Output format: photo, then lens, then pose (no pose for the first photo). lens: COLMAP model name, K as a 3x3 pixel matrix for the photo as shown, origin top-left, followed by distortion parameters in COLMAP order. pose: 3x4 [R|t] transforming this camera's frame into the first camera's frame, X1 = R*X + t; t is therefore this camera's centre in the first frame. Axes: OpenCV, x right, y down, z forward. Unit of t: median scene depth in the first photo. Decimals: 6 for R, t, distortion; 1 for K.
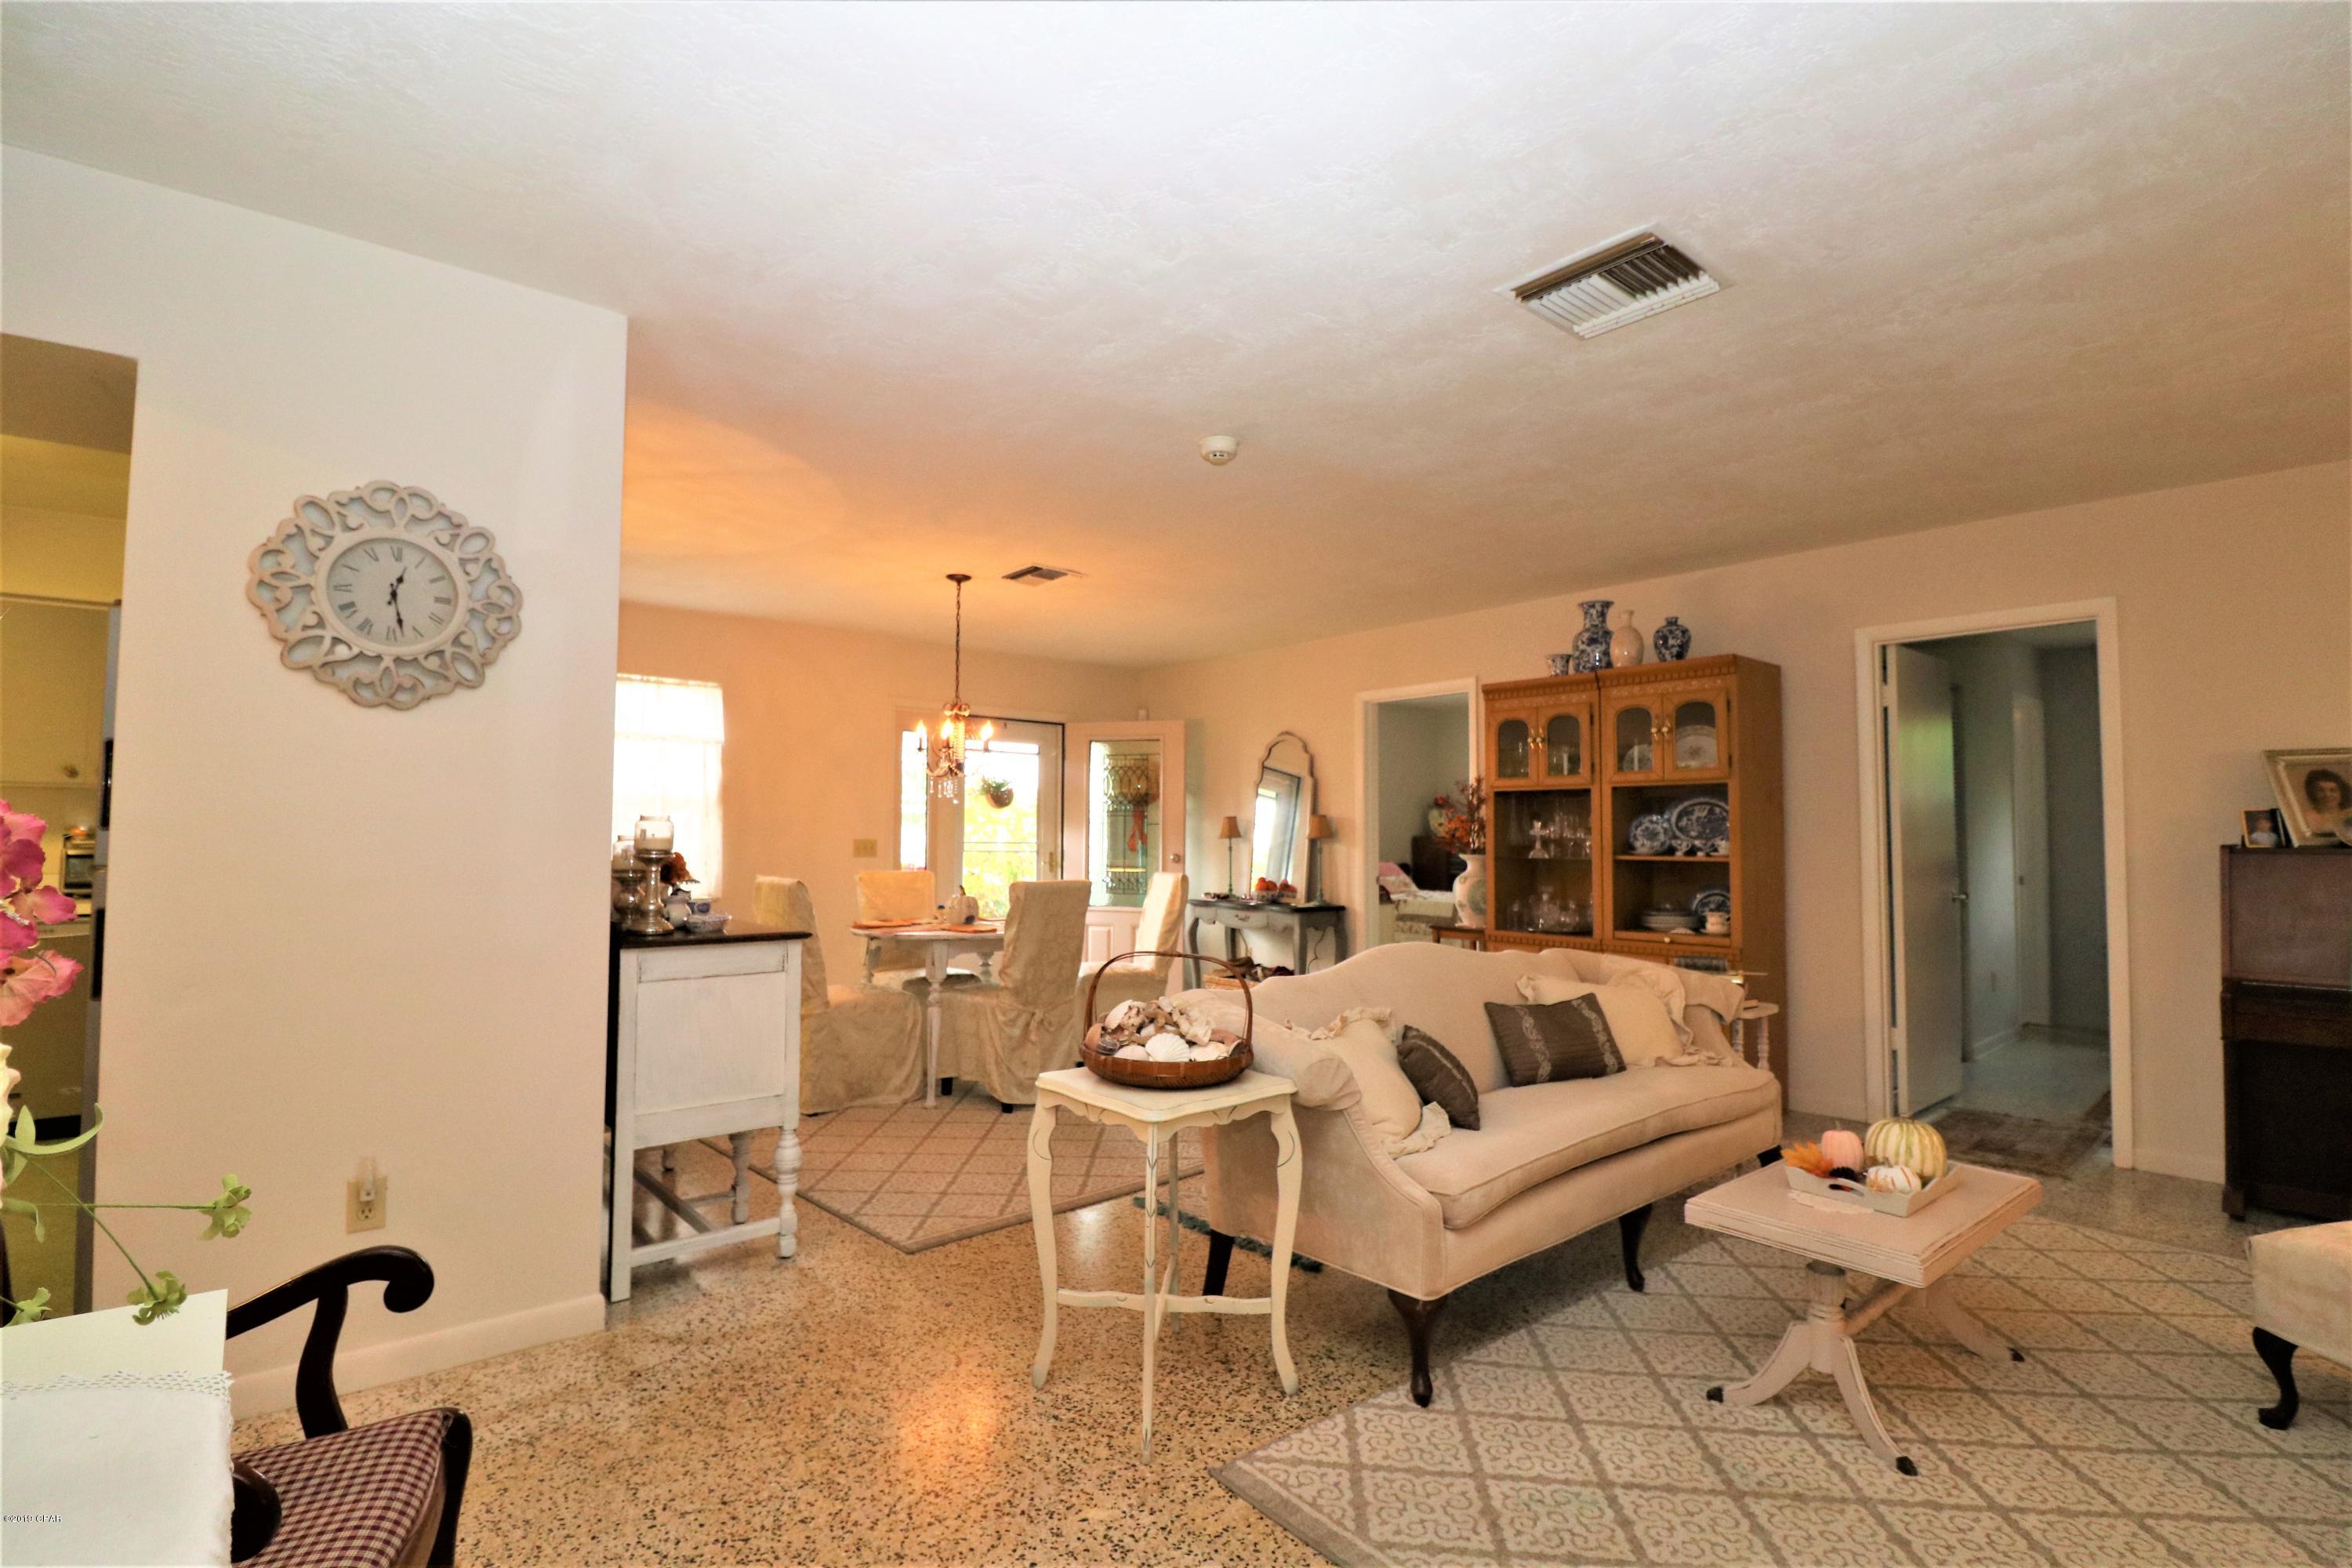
lens RADIAL K [[1089.3, 0, 1163.6], [0, 1089.3, 784.7], [0, 0, 1]] dist [-0.003083, -0.010523]
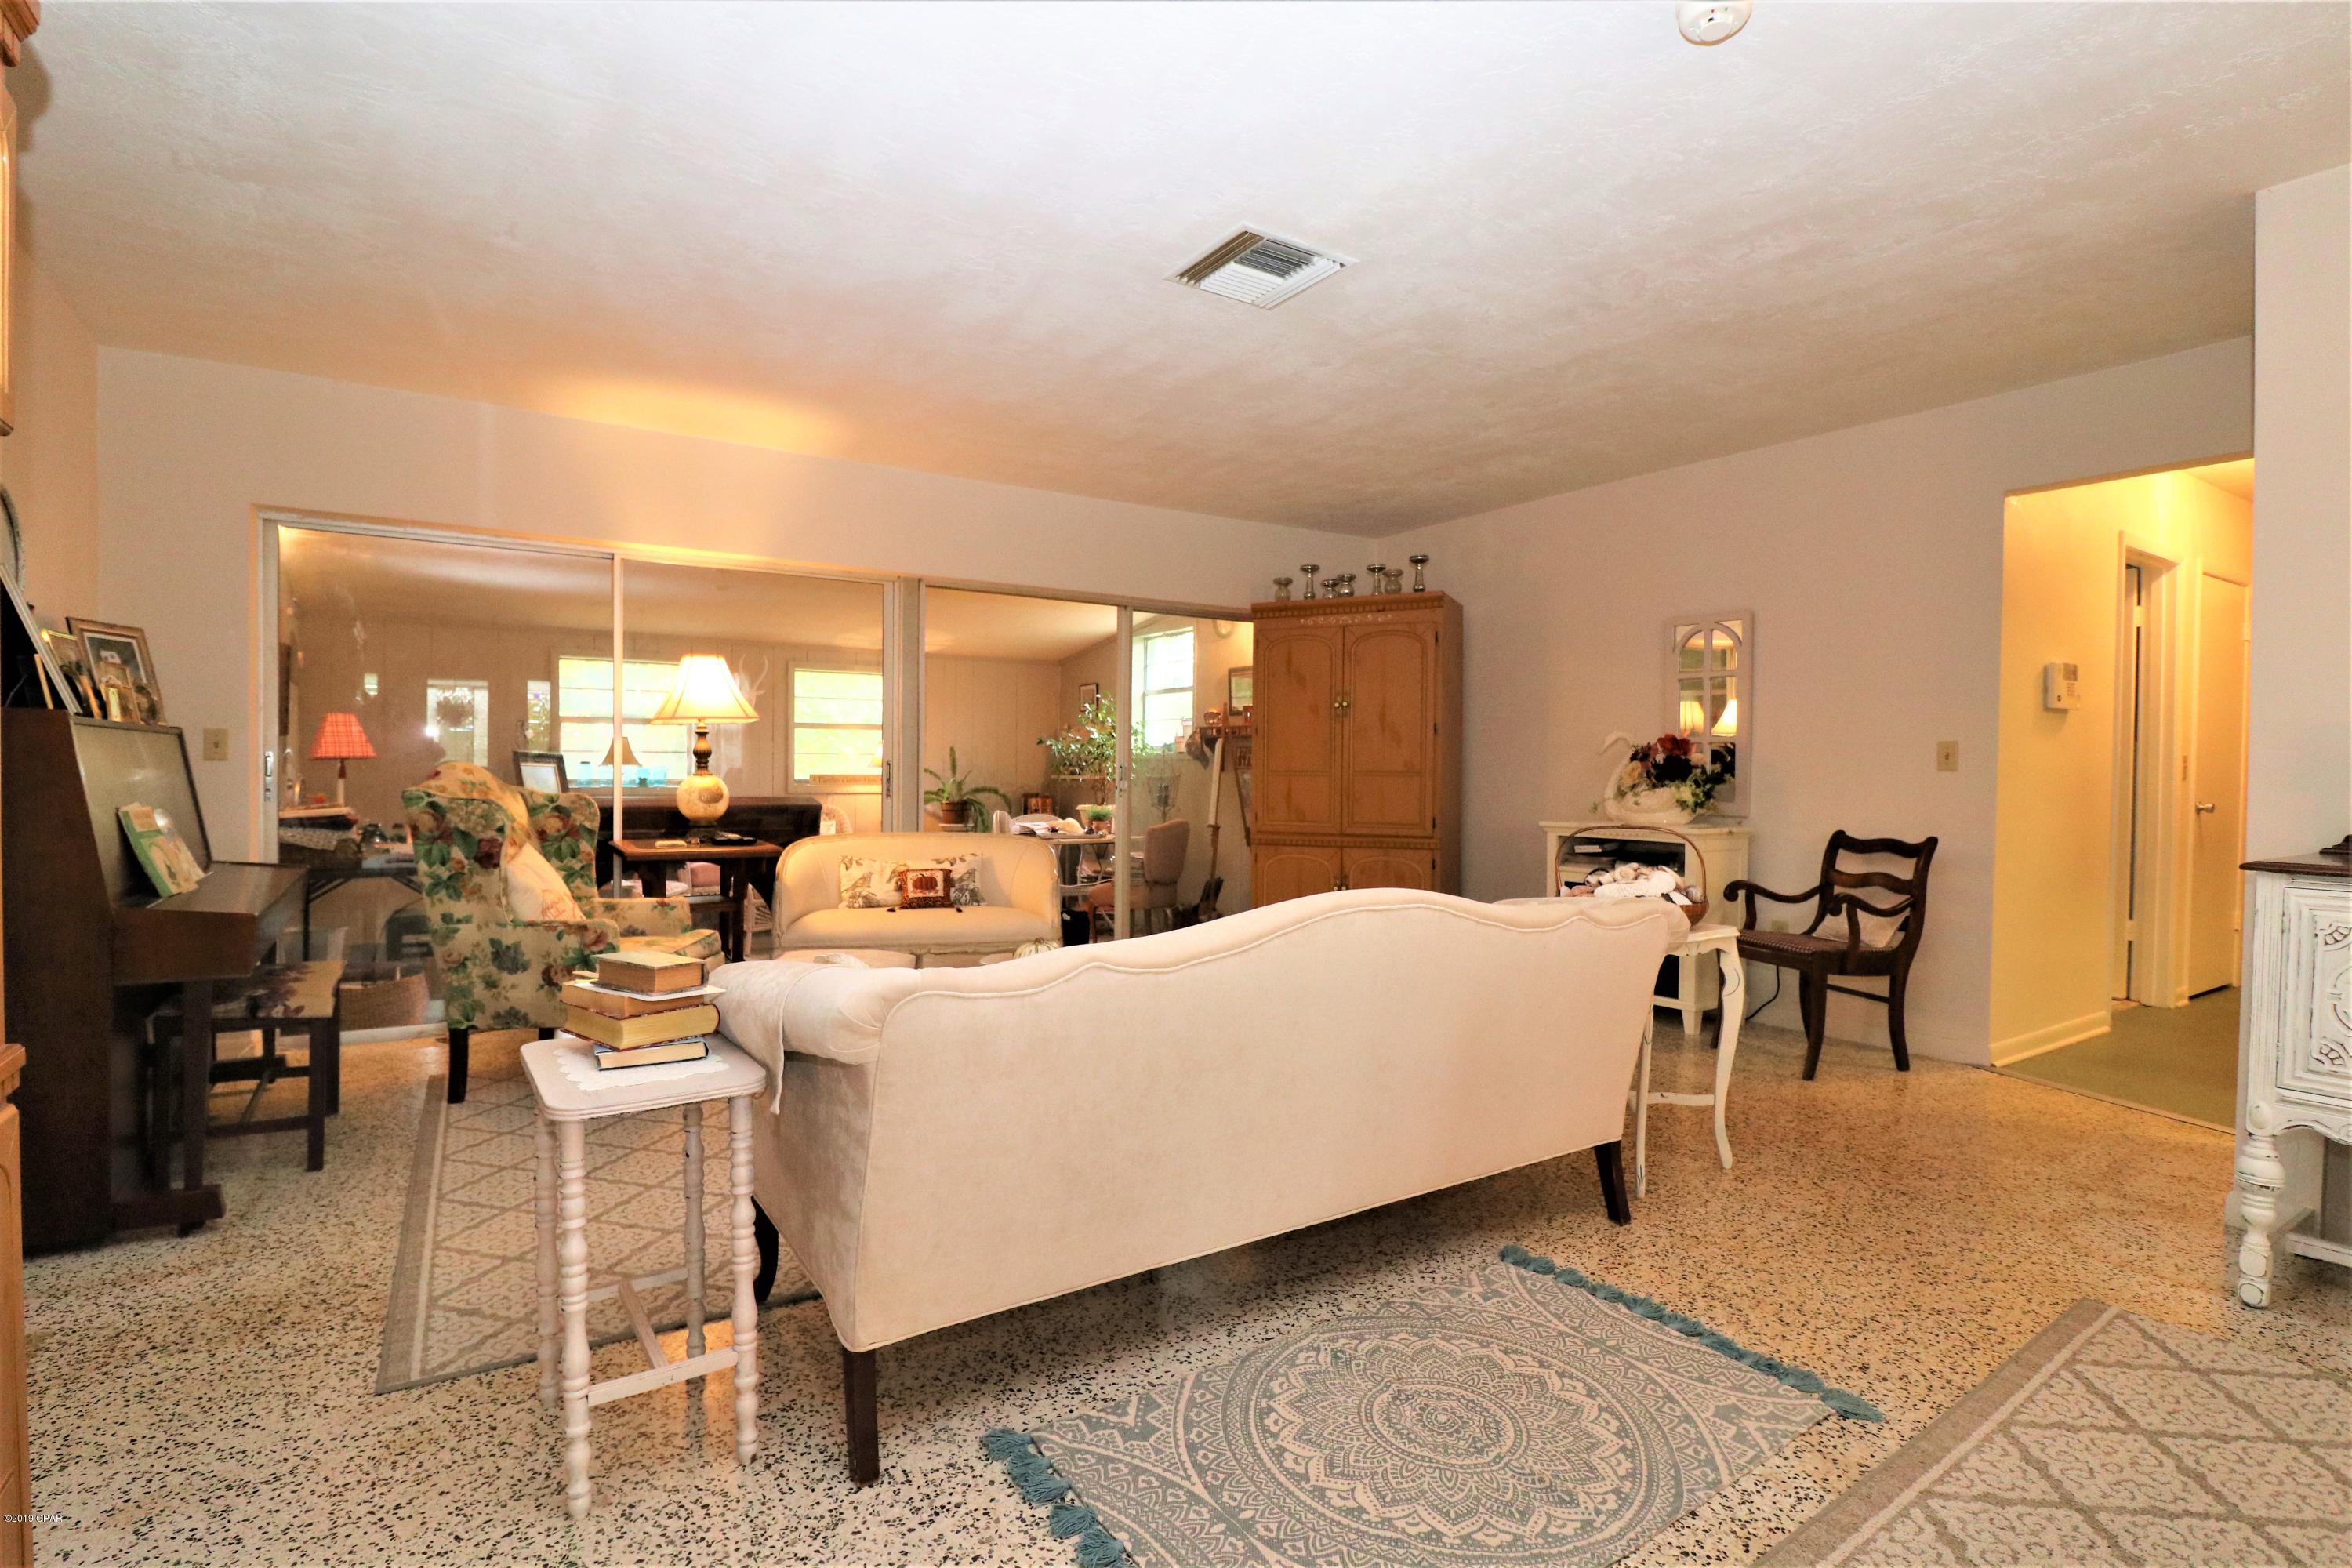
lens RADIAL K [[1133.8, 0, 1165.7], [0, 1133.8, 787.5], [0, 0, 1]] dist [-0.000497, -0.012158]
pose [[-0.991240, -0.018077, 0.130830, 0.172891], [-0.022083, 0.999329, -0.029235, 0.077150], [-0.130214, -0.031868, -0.990974, 1.131262]]
